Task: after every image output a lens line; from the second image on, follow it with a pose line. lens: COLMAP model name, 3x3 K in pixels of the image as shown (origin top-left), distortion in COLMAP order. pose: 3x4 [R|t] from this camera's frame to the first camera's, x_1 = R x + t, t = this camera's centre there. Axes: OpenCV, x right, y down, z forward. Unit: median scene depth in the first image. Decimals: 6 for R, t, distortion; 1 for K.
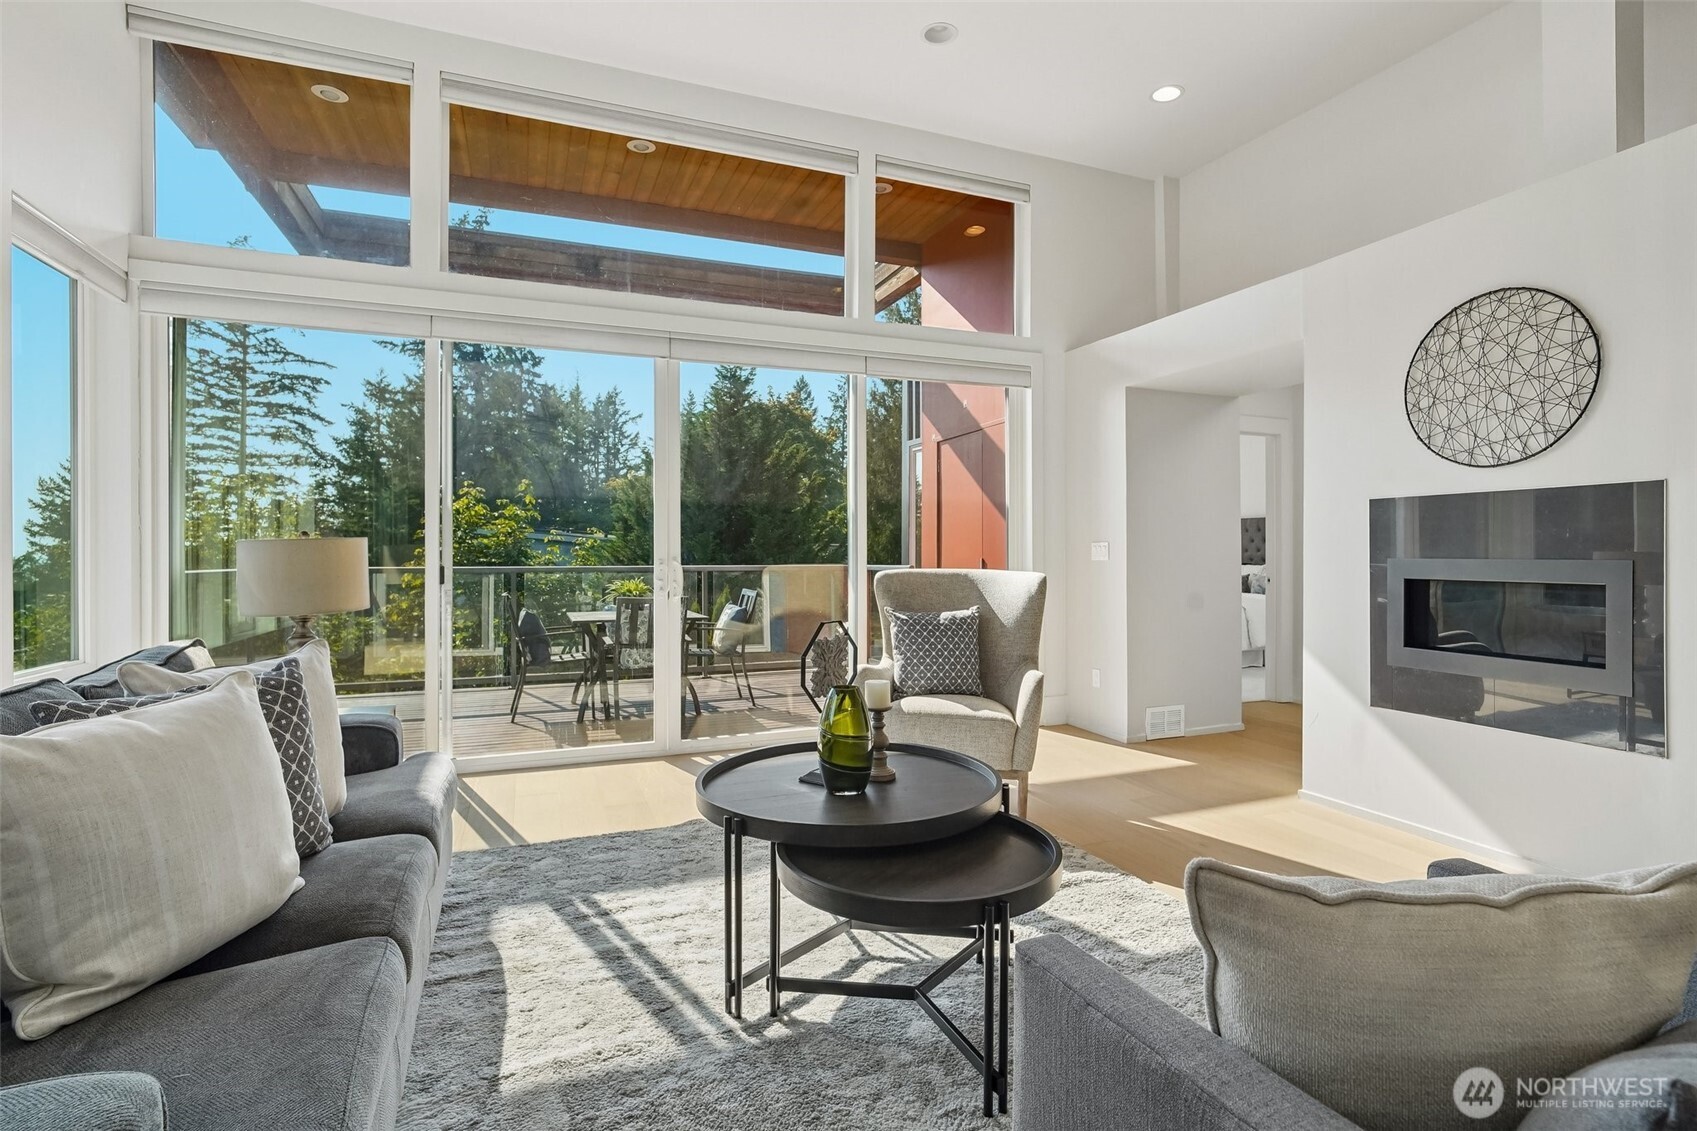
lens RADIAL K [[814.2, 0, 854.7], [0, 814.2, 553.6], [0, 0, 1]] dist [-0.013352, 0.000559]
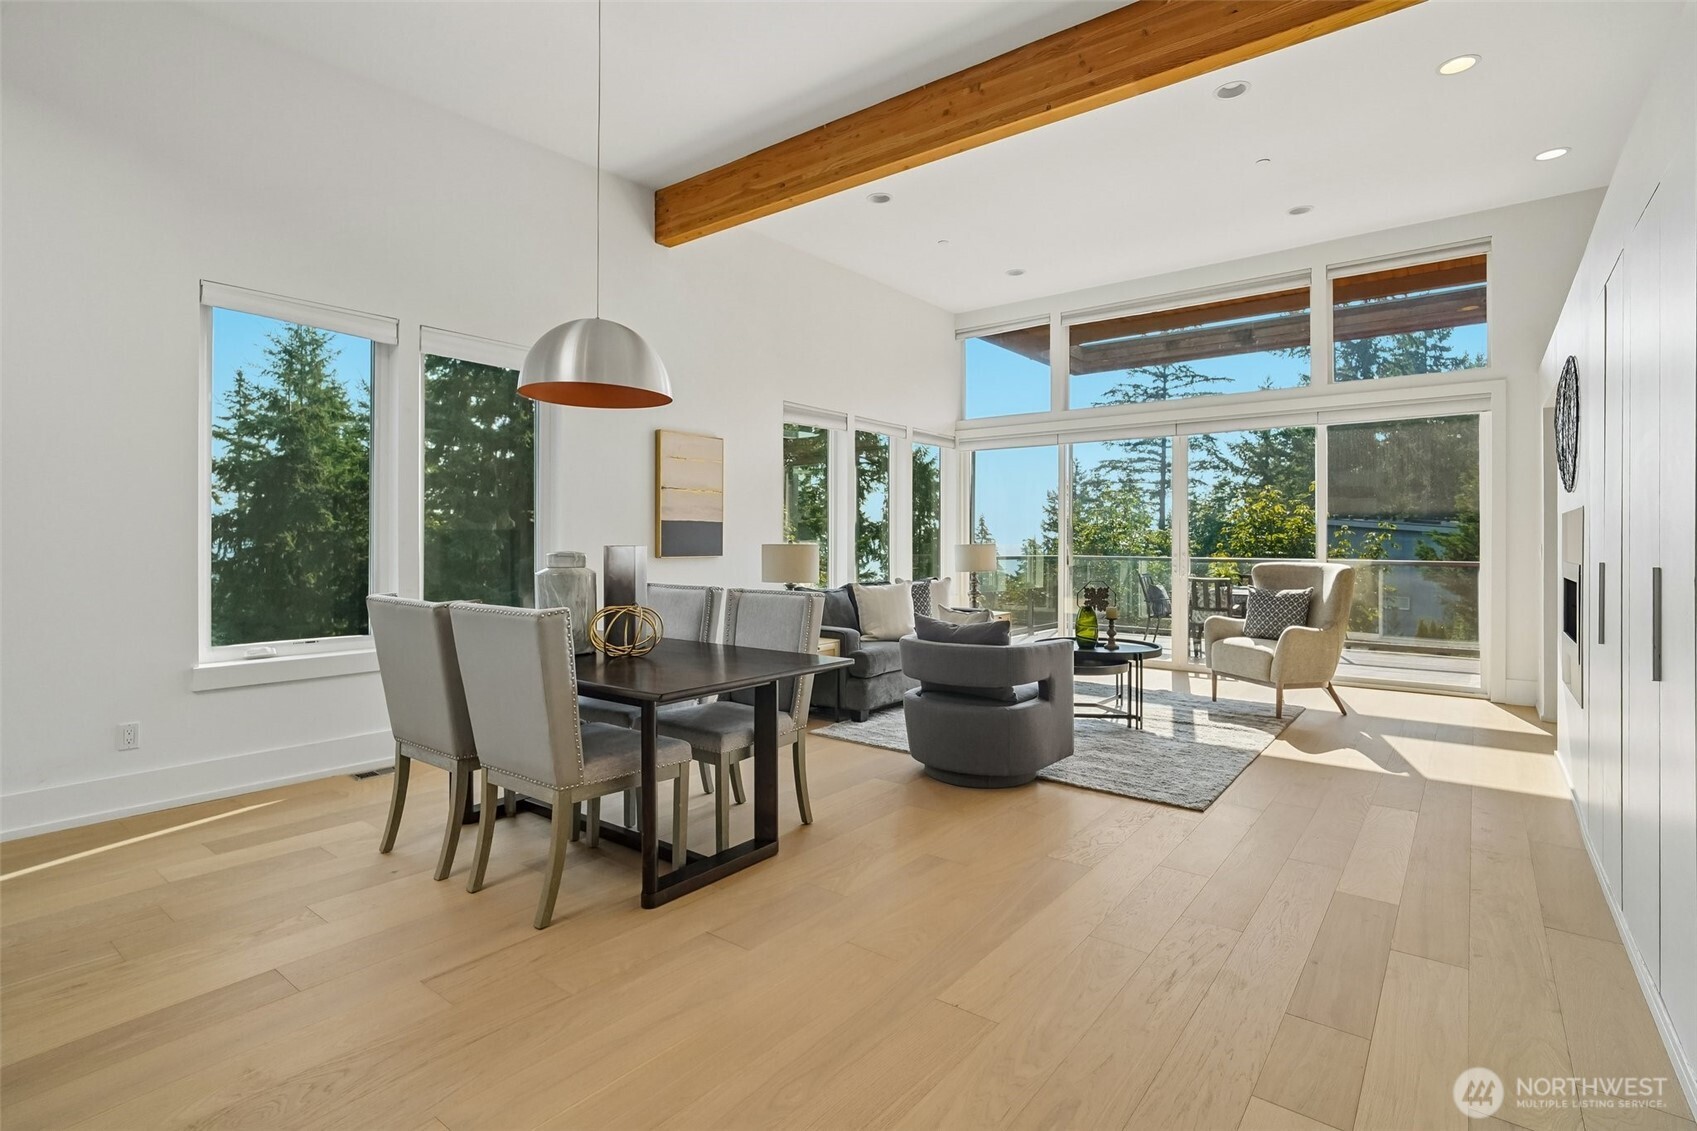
lens RADIAL K [[816.6, 0, 853.2], [0, 816.6, 545.2], [0, 0, 1]] dist [0.000656, 0.000700]
pose [[0.506361, 0.005484, -0.862304, 0.080367], [-0.004747, 0.999982, 0.003572, -0.001005], [0.862309, 0.002284, 0.506378, -0.040465]]
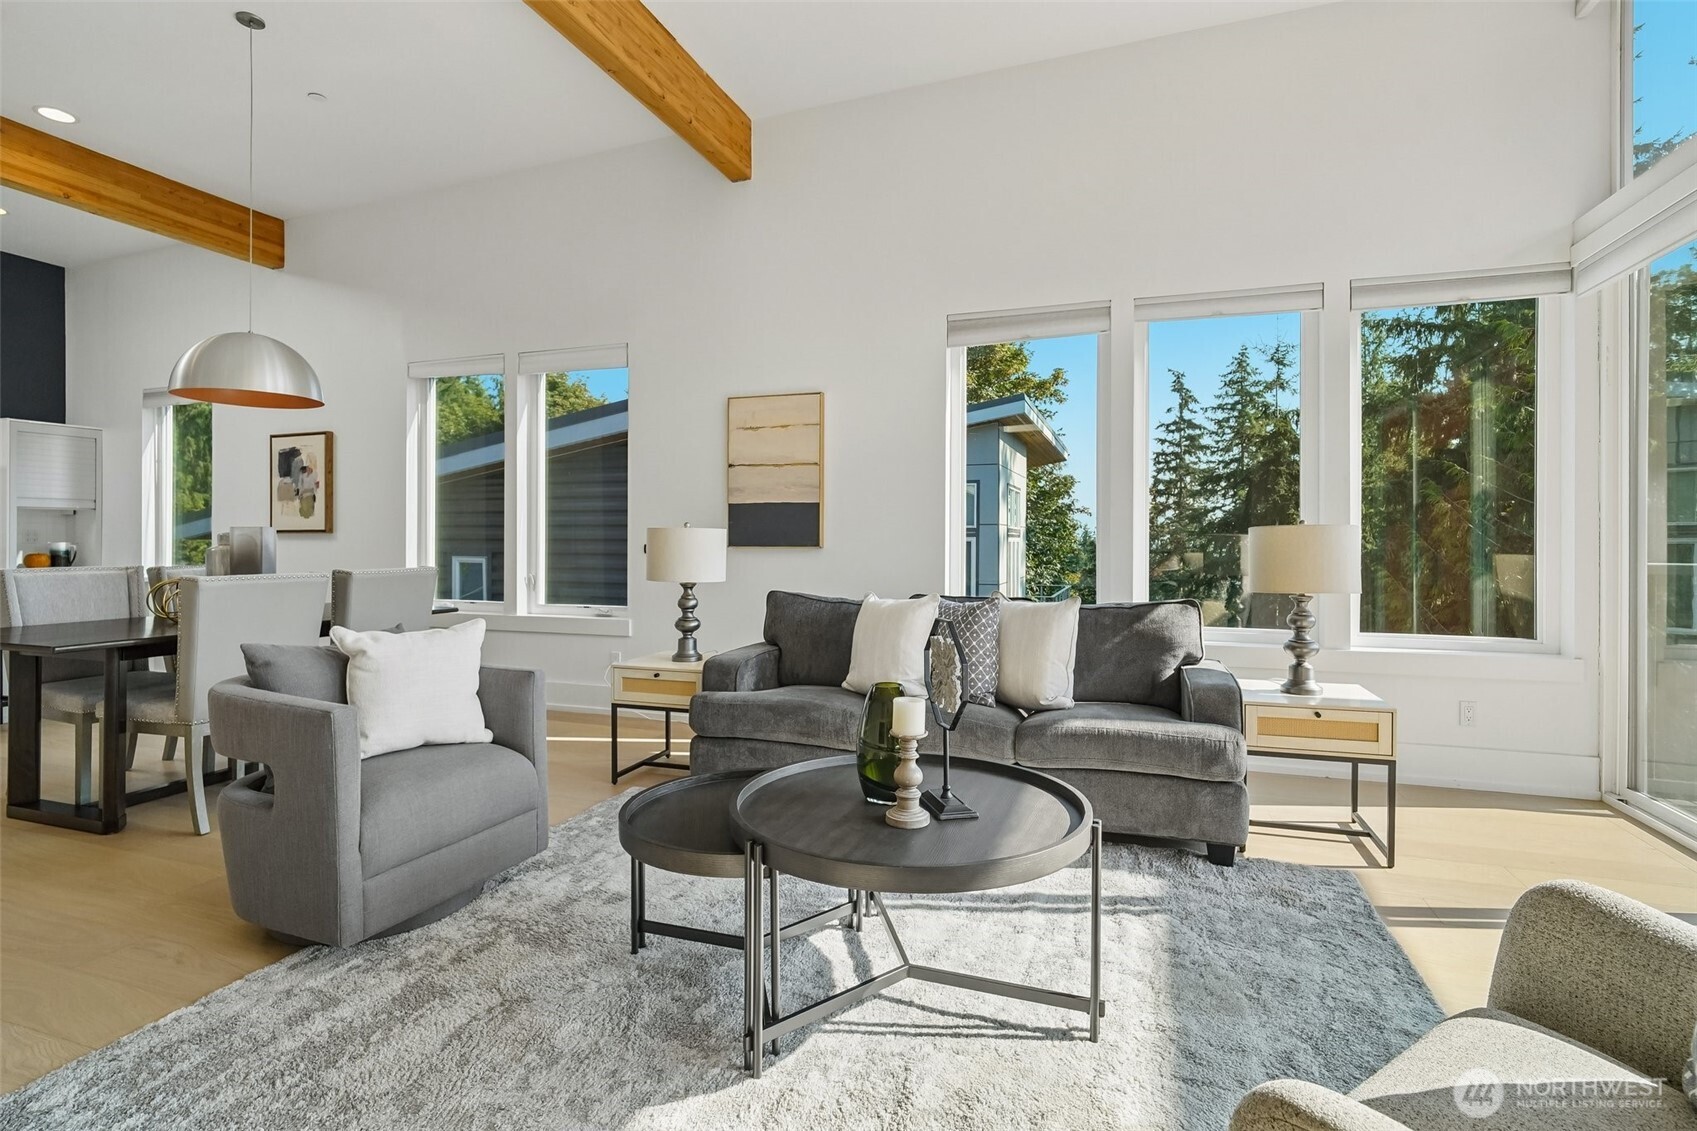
lens RADIAL K [[819.4, 0, 847.9], [0, 819.4, 537.3], [0, 0, 1]] dist [-0.003585, -0.000422]
pose [[-0.660347, -0.006191, -0.750935, 0.032433], [-0.005518, 0.999979, -0.003392, 0.000303], [0.750940, 0.001904, -0.660367, 0.072338]]
